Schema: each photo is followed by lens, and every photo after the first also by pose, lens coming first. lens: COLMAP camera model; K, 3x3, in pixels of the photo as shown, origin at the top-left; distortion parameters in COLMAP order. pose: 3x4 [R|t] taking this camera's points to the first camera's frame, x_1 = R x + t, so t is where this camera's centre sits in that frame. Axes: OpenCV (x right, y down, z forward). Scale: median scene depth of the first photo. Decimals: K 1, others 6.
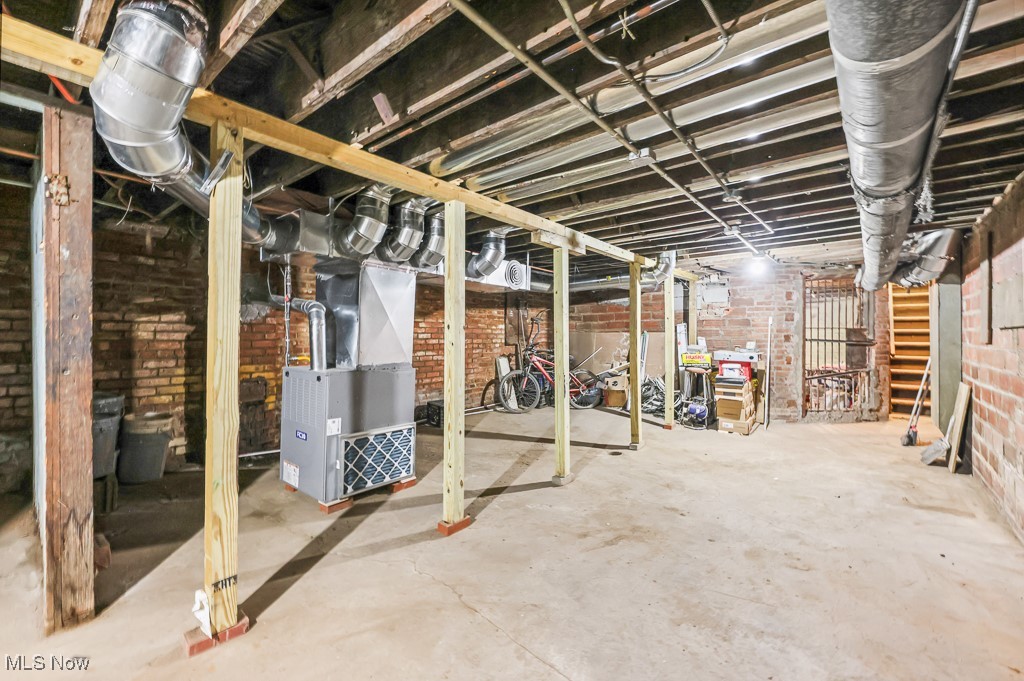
lens RADIAL K [[419.9, 0, 510.6], [0, 419.9, 337.1], [0, 0, 1]] dist [0.002203, -0.000098]
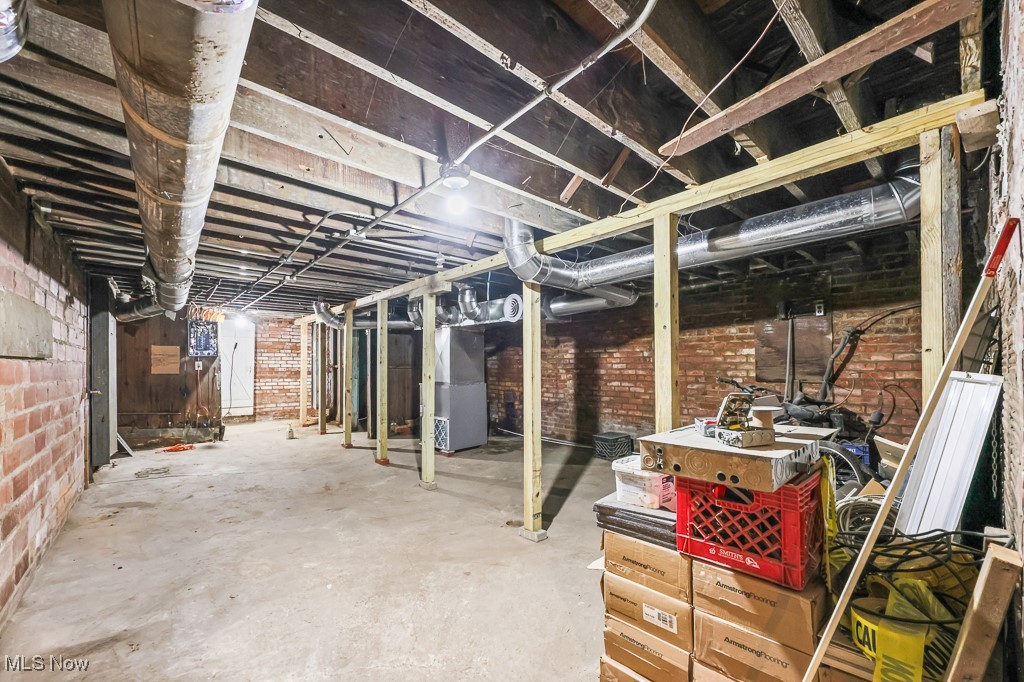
lens RADIAL K [[397.8, 0, 497.0], [0, 397.8, 363.6], [0, 0, 1]] dist [0.007767, -0.000074]
pose [[-0.168712, -0.003134, -0.985660, 1.054850], [-0.000070, 0.999995, -0.003167, -0.007548], [0.985665, -0.000465, -0.168711, 1.195395]]
